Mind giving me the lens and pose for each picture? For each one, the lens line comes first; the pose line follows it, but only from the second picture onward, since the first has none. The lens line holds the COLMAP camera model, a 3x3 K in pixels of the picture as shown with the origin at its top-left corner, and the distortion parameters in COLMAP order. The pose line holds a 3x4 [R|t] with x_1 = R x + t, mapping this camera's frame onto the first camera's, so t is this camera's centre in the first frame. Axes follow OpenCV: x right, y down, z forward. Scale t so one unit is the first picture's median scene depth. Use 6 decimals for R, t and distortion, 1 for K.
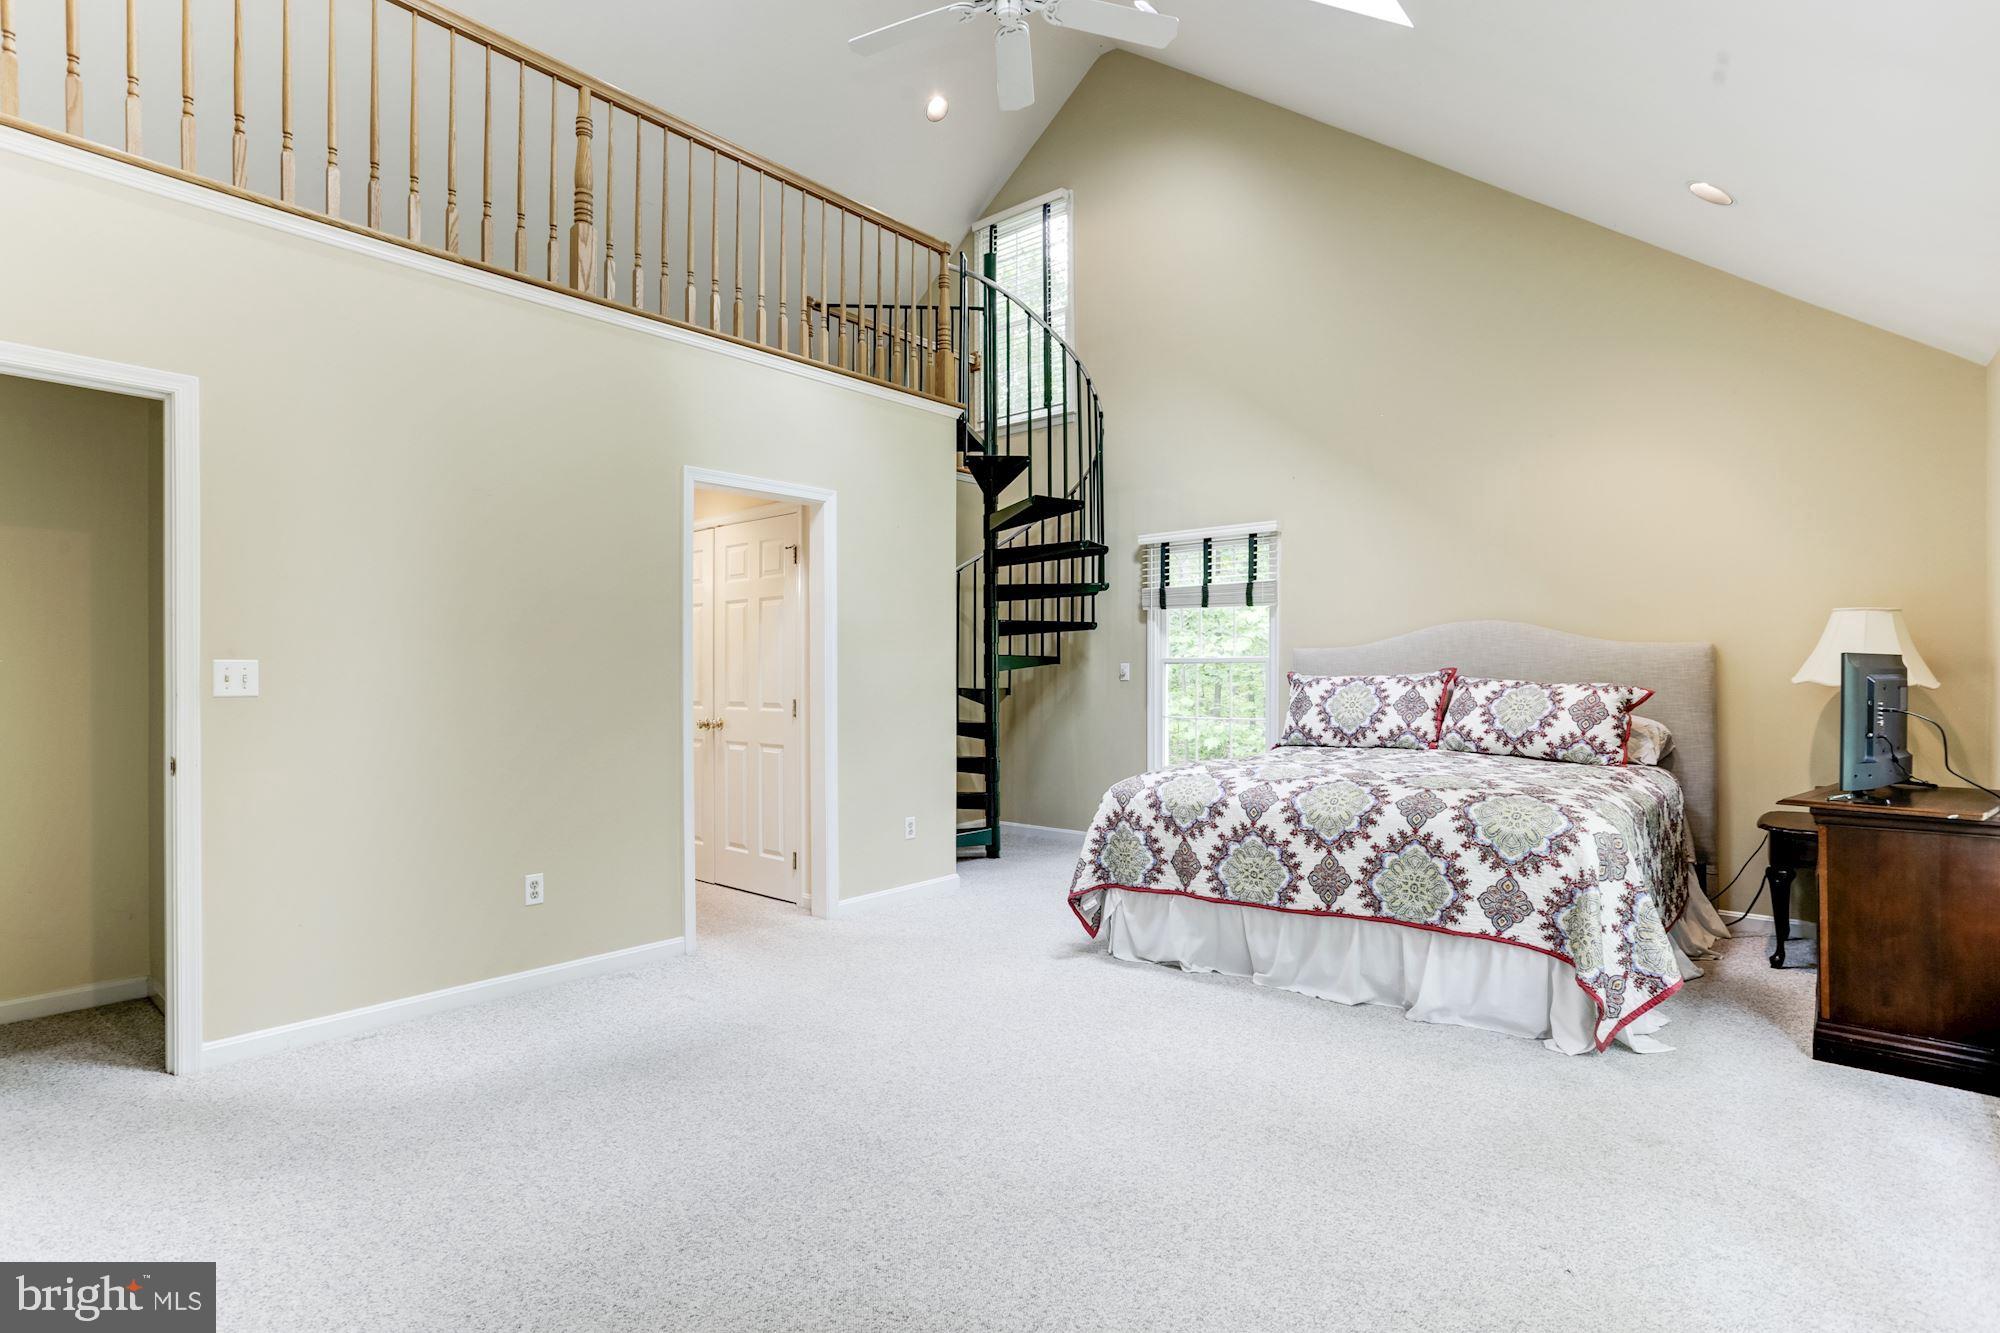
lens RADIAL K [[1019.8, 0, 1000.0], [0, 1019.8, 666.5], [0, 0, 1]] dist [-0.005683, 0.001235]
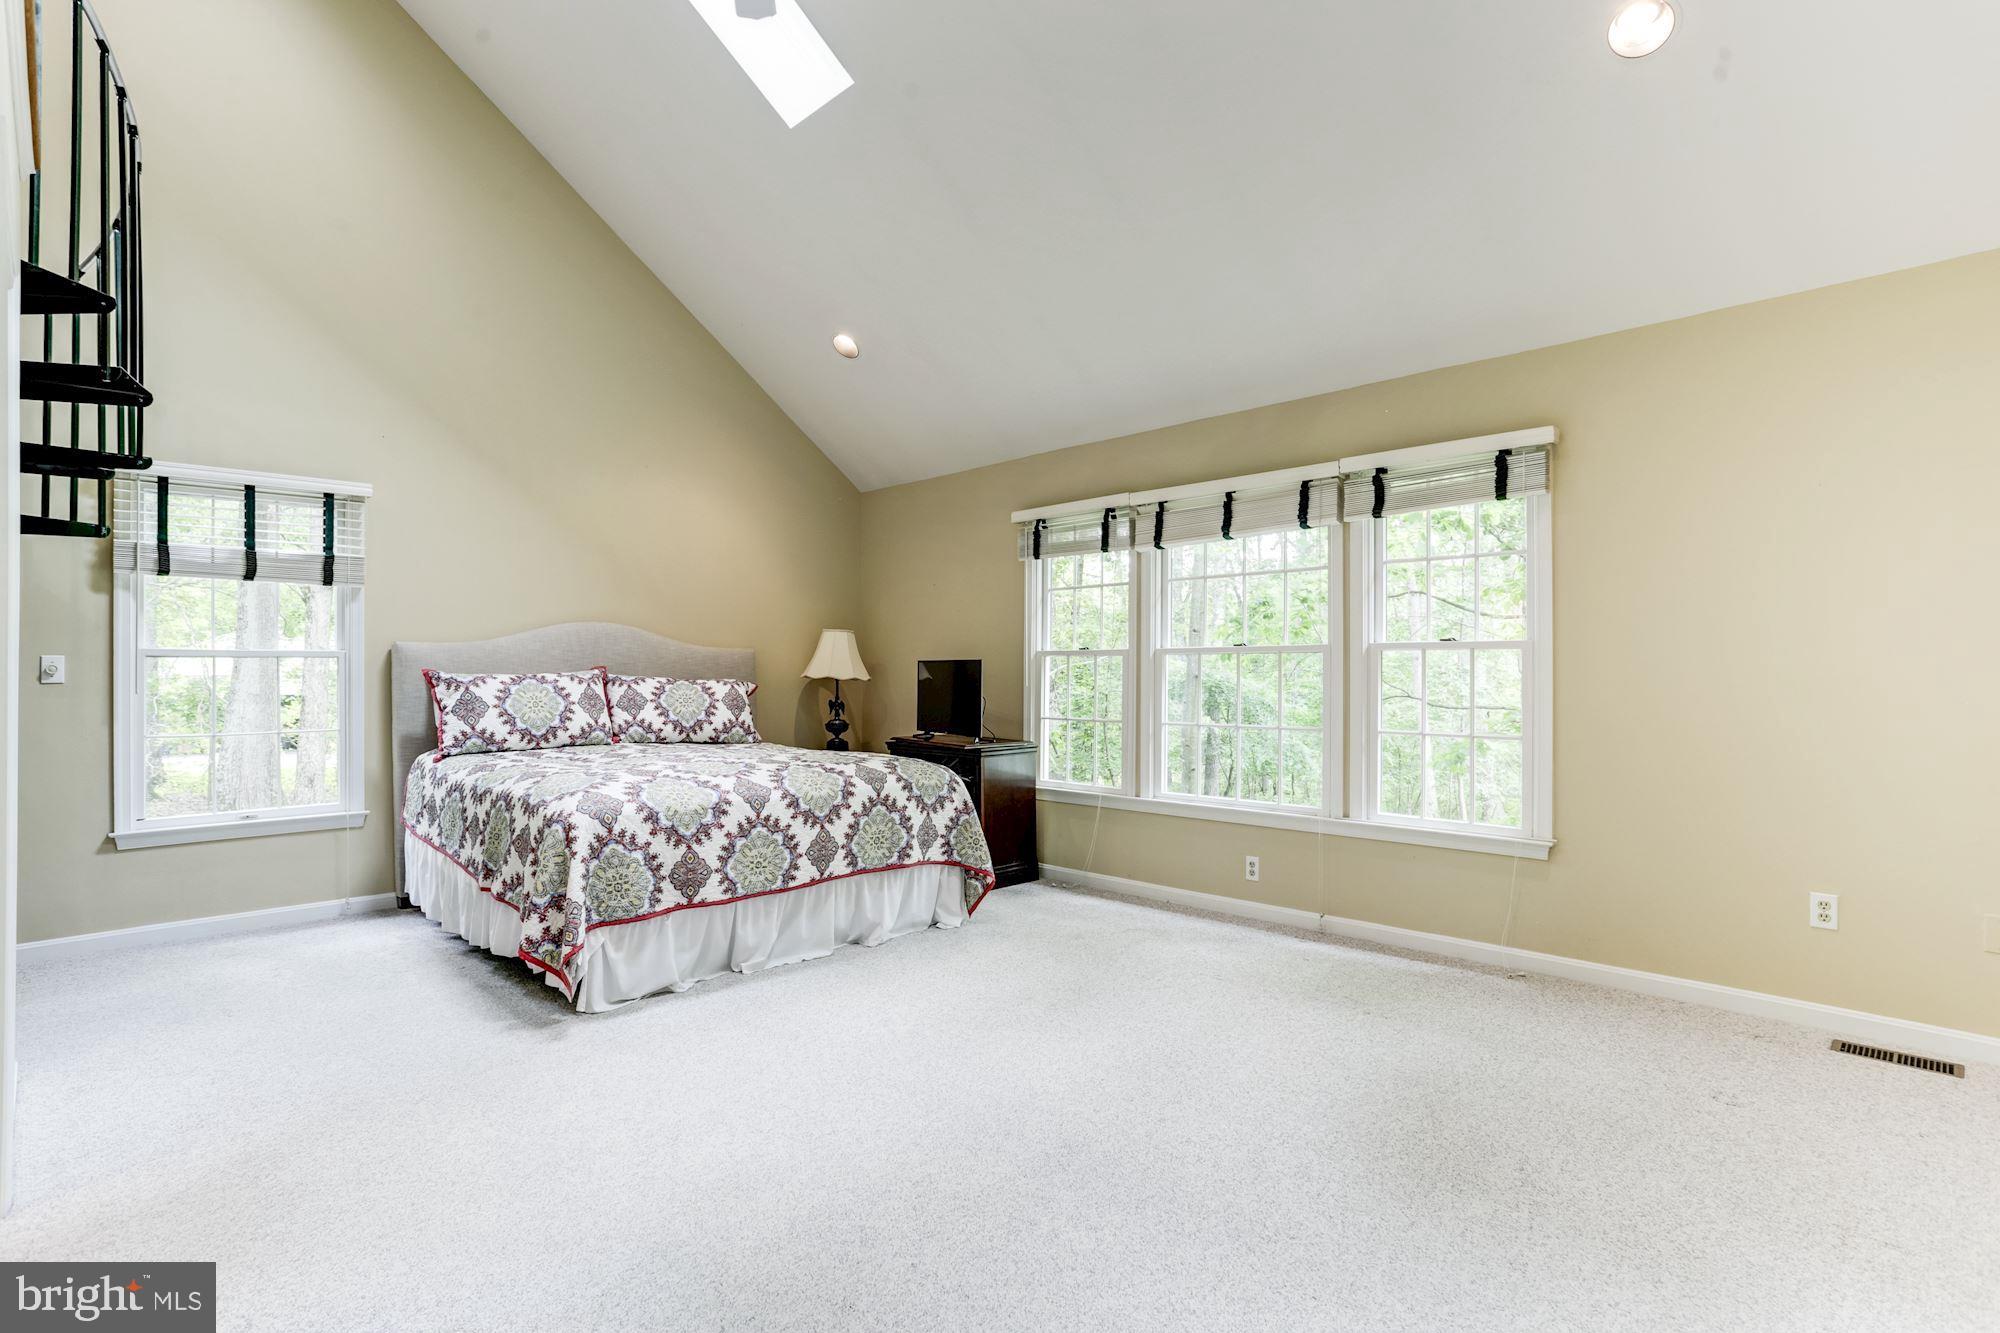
lens RADIAL K [[991.7, 0, 1000.0], [0, 991.7, 666.5], [0, 0, 1]] dist [-0.061279, 0.037049]
pose [[0.091395, 0.009860, 0.995766, -0.674447], [-0.003713, 0.999947, -0.009560, 0.012253], [-0.995808, -0.002823, 0.091427, 0.626706]]
